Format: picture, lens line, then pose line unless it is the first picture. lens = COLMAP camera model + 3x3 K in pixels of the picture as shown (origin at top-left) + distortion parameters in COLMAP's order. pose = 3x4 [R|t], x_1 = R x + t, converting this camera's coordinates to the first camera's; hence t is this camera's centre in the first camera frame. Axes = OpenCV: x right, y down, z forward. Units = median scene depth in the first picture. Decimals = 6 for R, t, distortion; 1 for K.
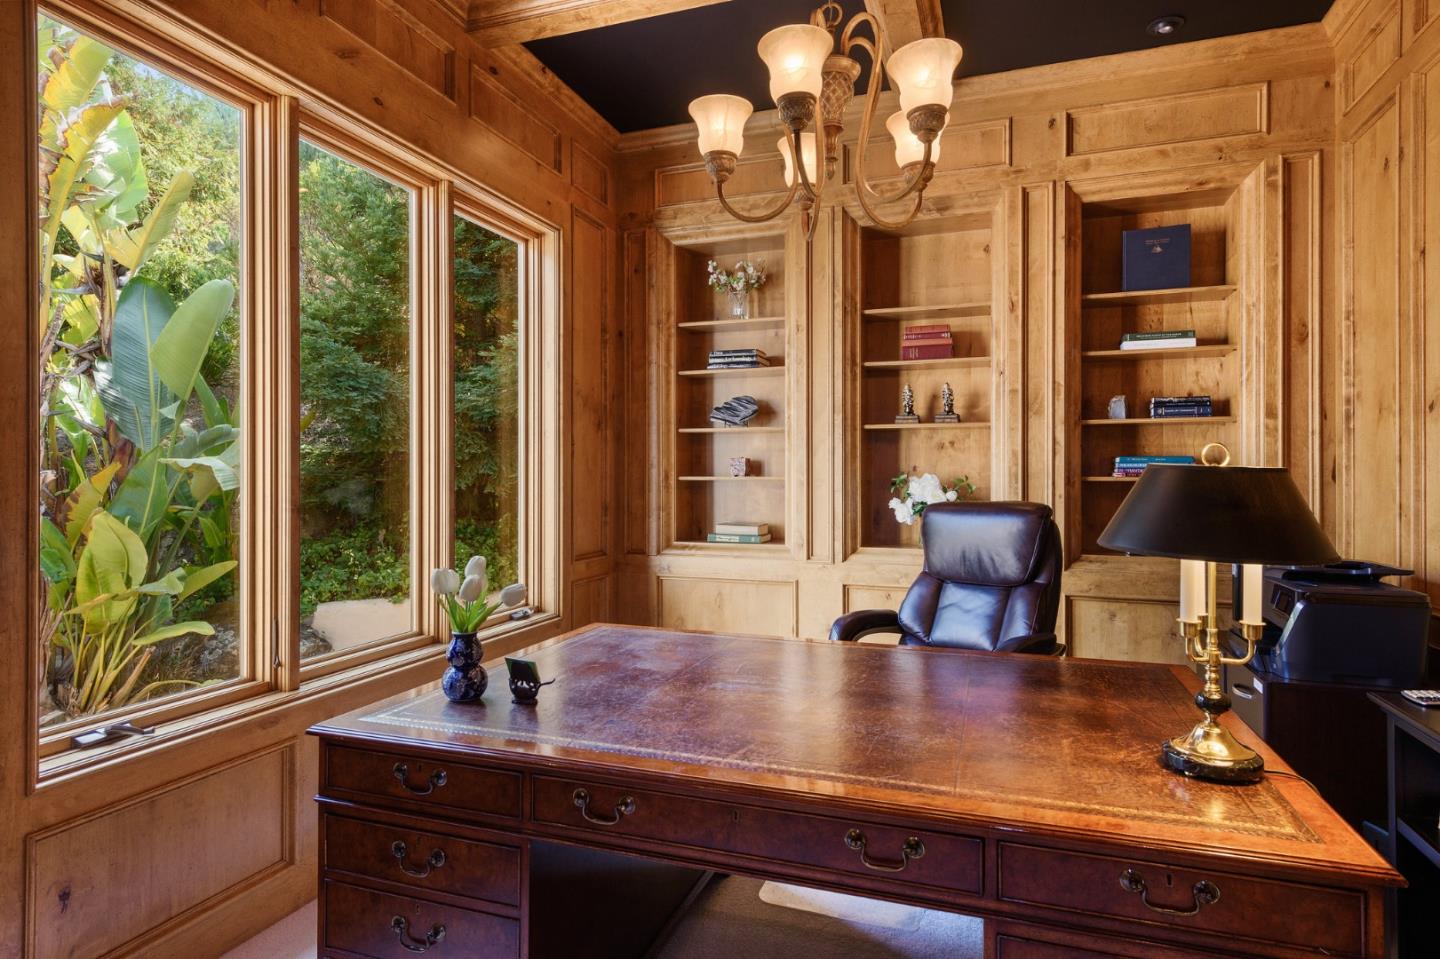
lens RADIAL K [[777.7, 0, 723.1], [0, 777.7, 477.8], [0, 0, 1]] dist [0.015697, -0.006564]
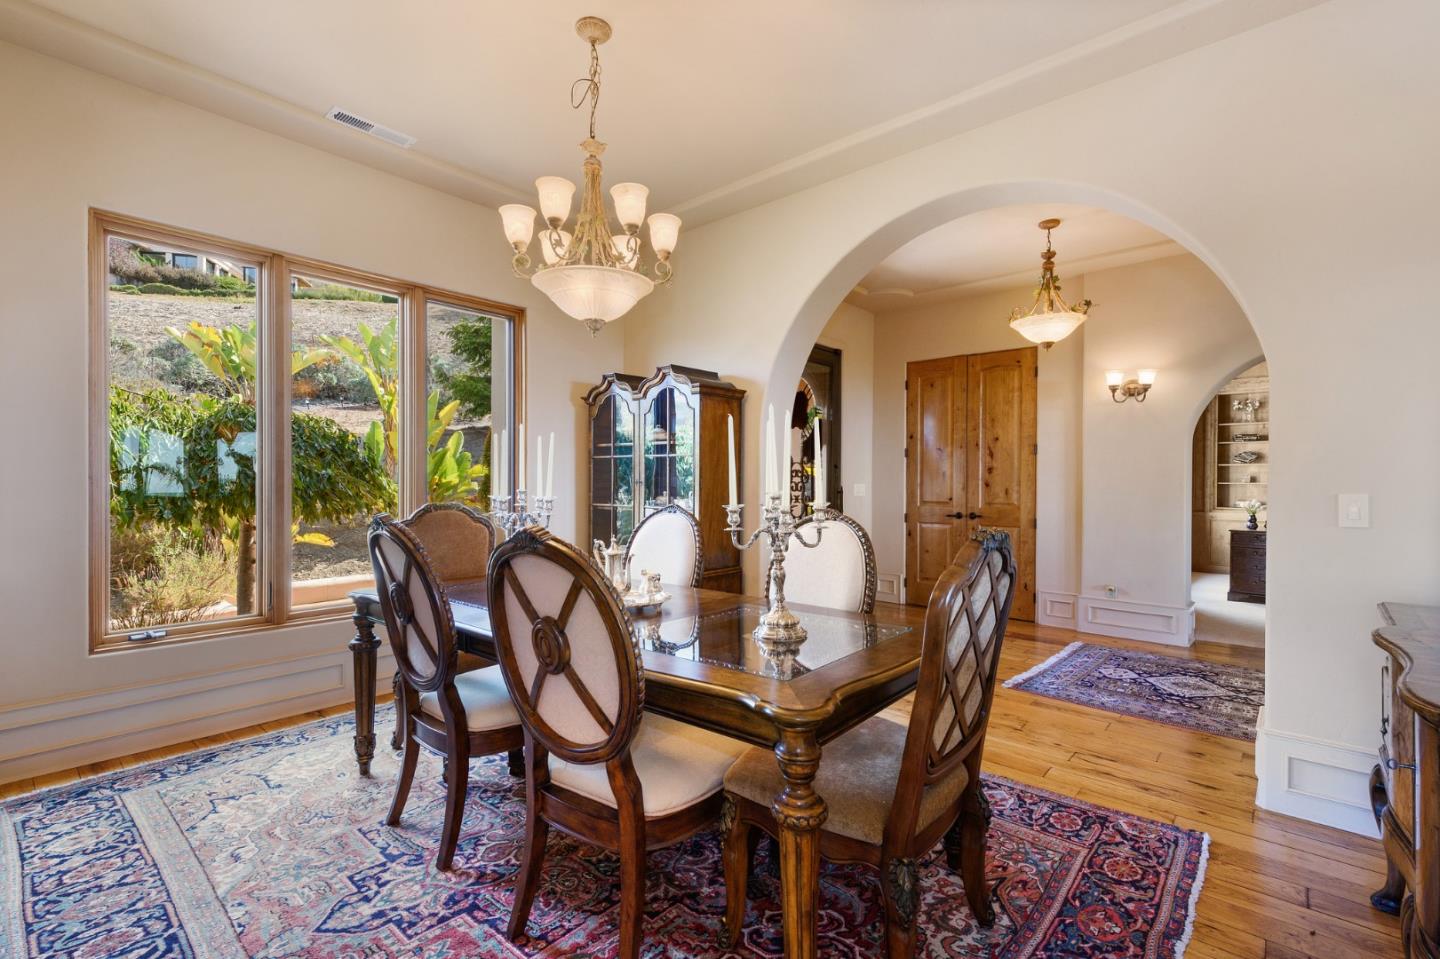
lens RADIAL K [[623.3, 0, 721.7], [0, 623.3, 480.2], [0, 0, 1]] dist [0.008869, -0.000015]
pose [[0.928069, 0.003259, -0.372394, -0.816847], [-0.003414, 0.999994, 0.000242, -0.004563], [0.372393, 0.001046, 0.928075, -1.566271]]
